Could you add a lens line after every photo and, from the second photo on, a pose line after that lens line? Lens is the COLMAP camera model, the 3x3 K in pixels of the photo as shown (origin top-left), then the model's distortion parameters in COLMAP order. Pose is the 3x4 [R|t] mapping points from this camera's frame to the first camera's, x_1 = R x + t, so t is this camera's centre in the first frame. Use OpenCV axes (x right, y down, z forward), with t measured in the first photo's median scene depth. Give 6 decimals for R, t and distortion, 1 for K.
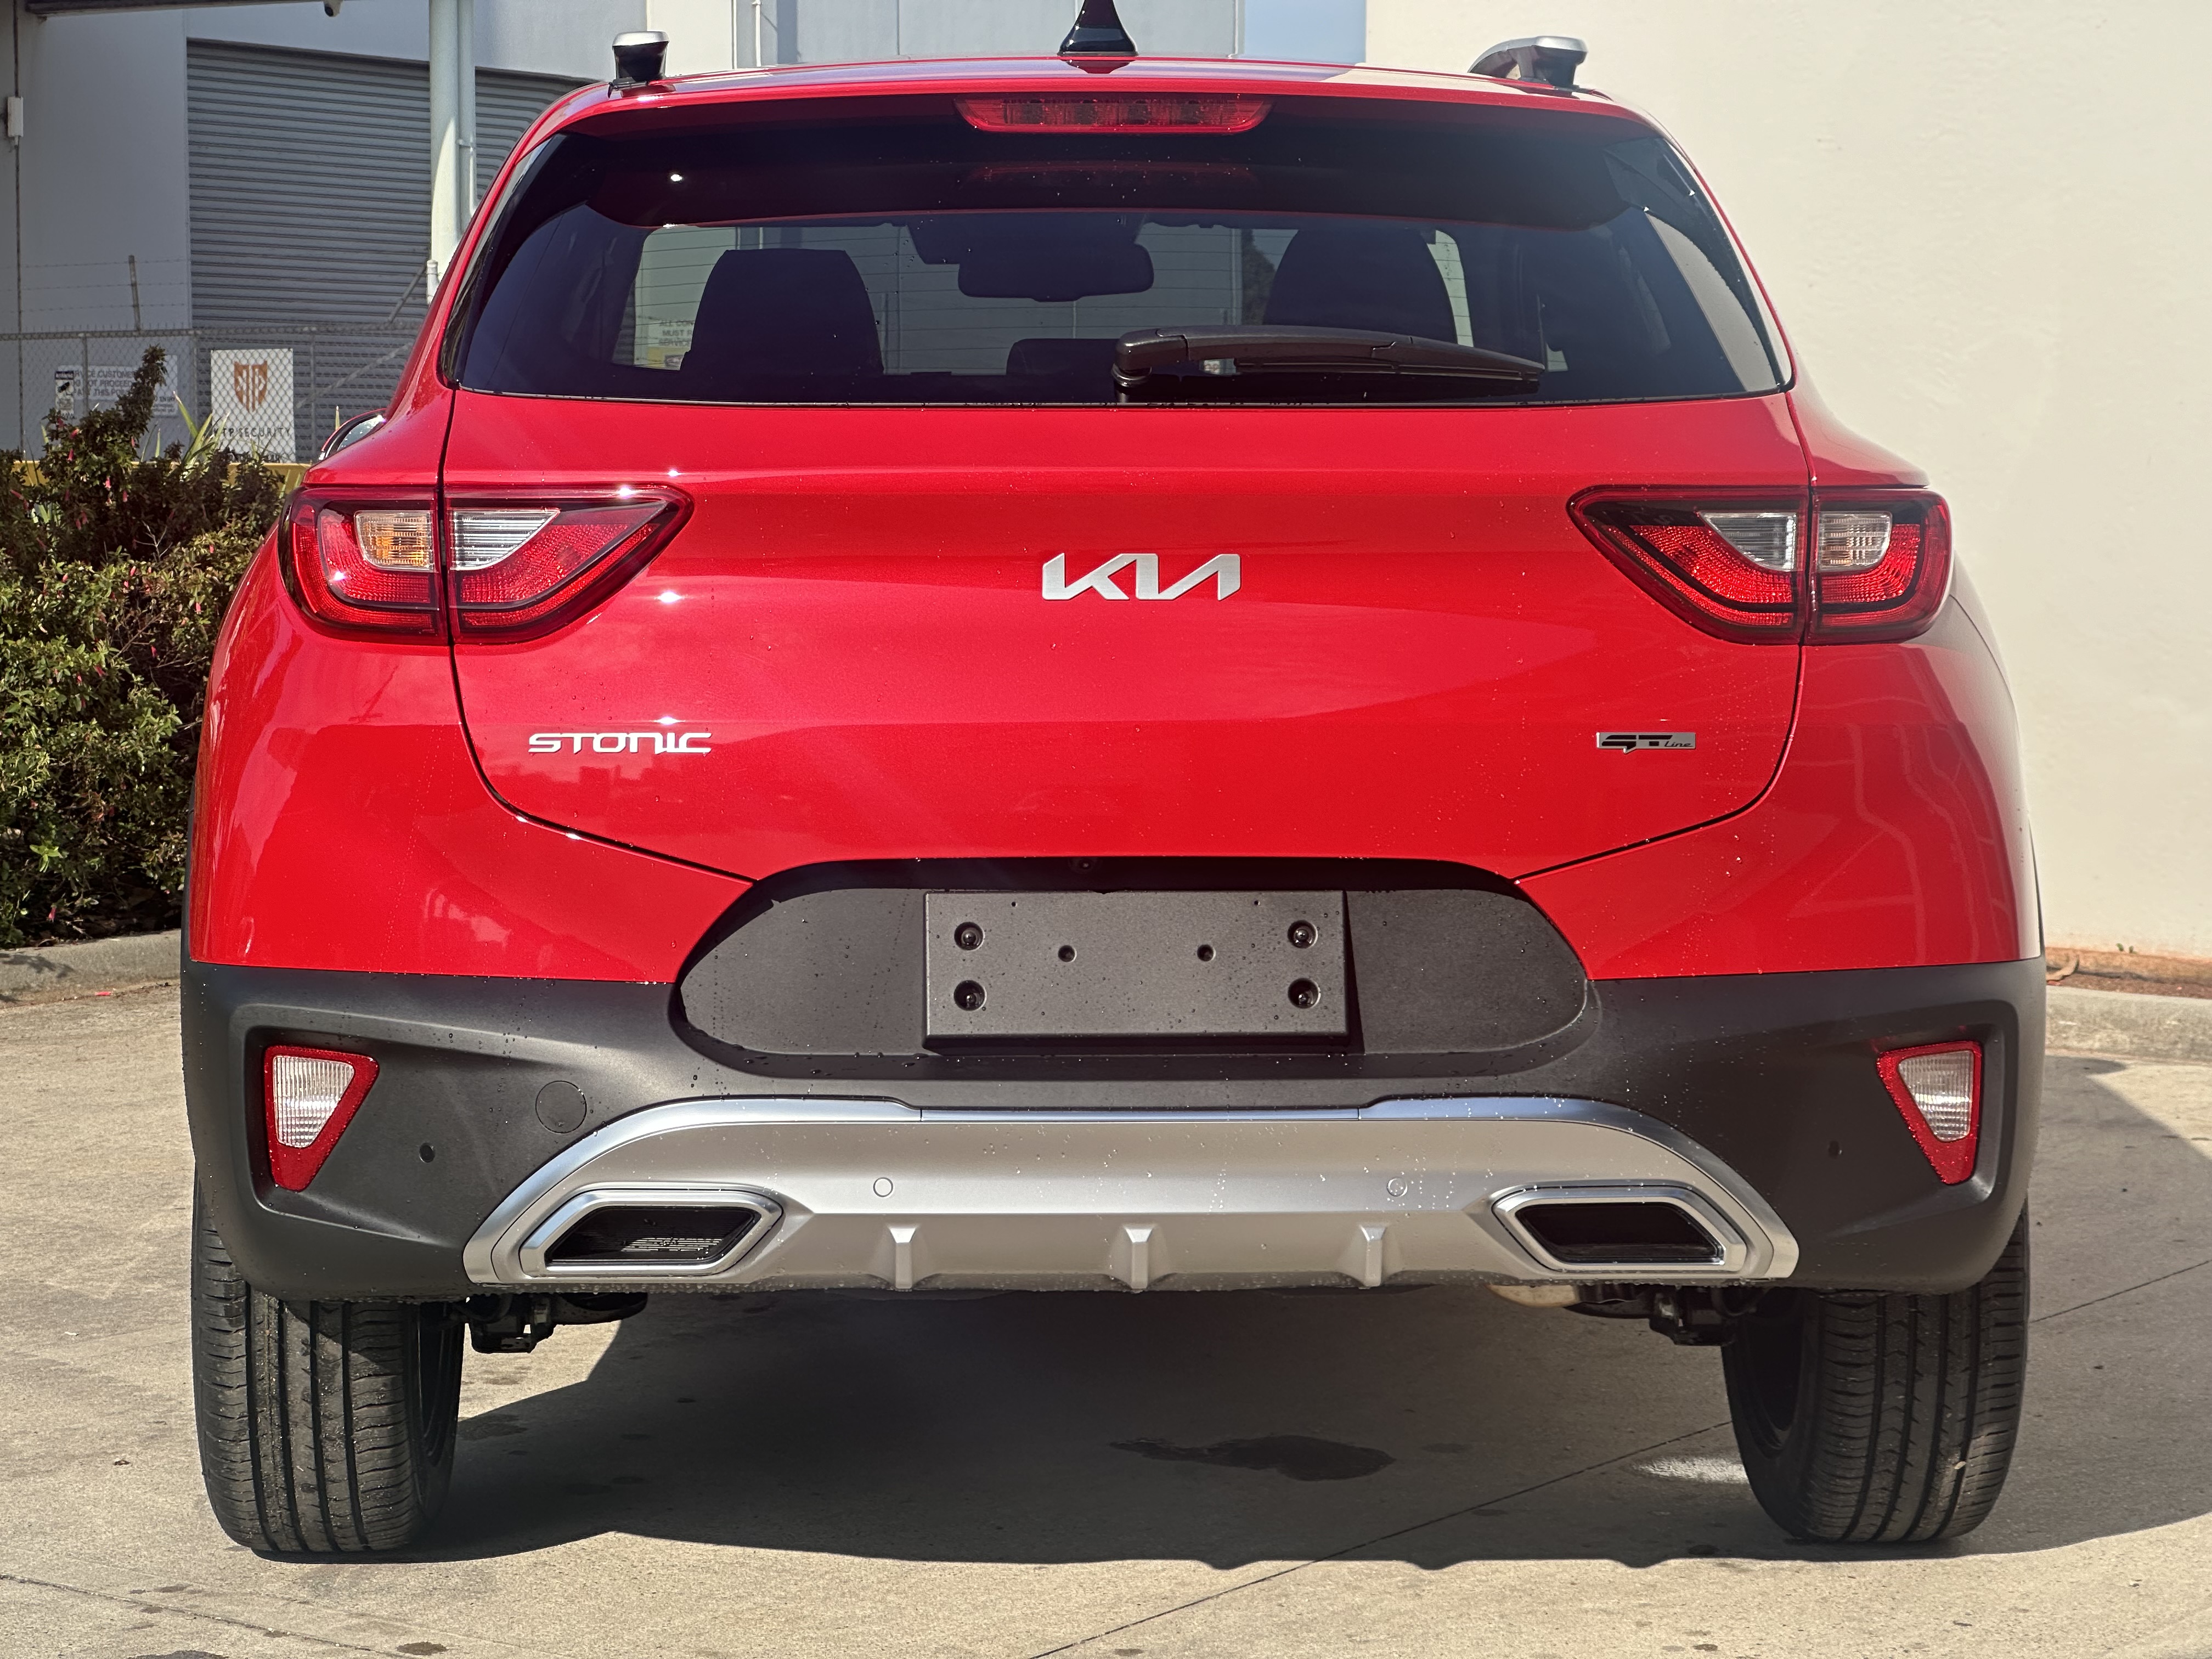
lens RADIAL K [[4908.2, 0, 1106.3], [0, 4908.2, 829.7], [0, 0, 1]] dist [0.212913, 0.000000]
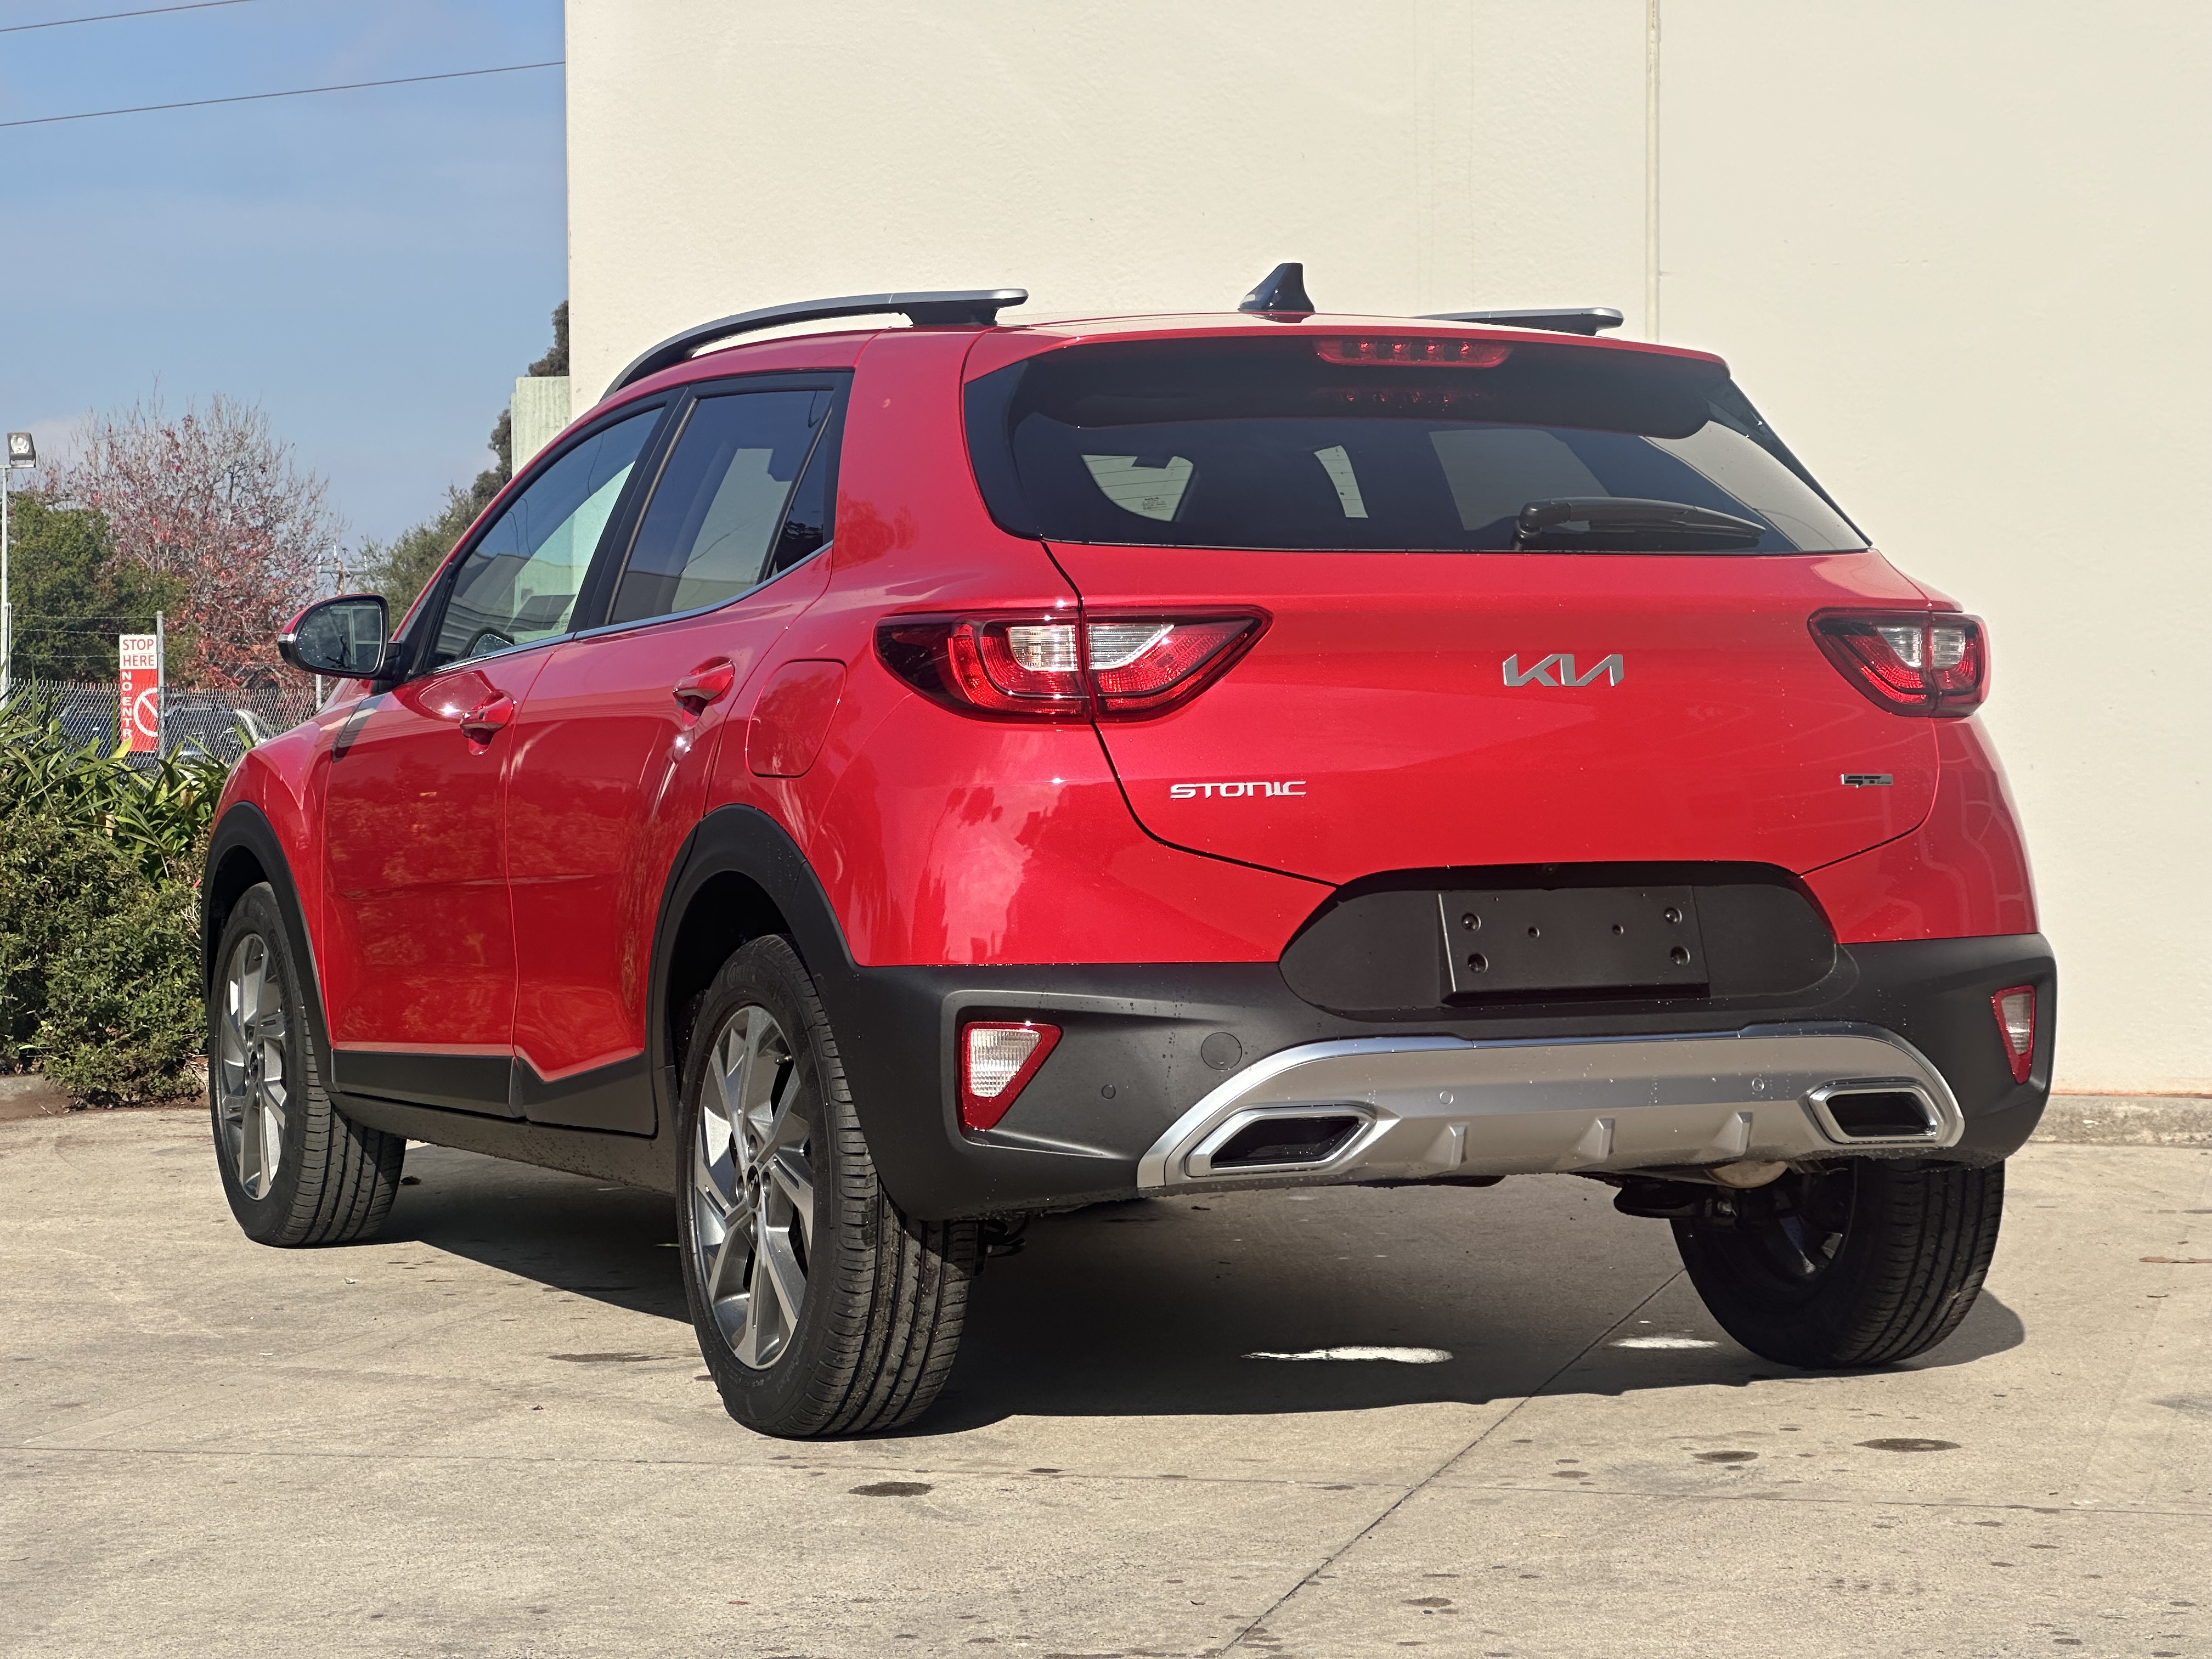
lens RADIAL K [[4908.2, 0, 1110.1], [0, 4908.2, 834.9], [0, 0, 1]] dist [0.212913, 0.000000]
pose [[0.923160, -0.015980, 0.384083, -0.652679], [0.039828, 0.997735, -0.054216, 0.067638], [-0.382347, 0.065348, 0.921705, -0.261158]]
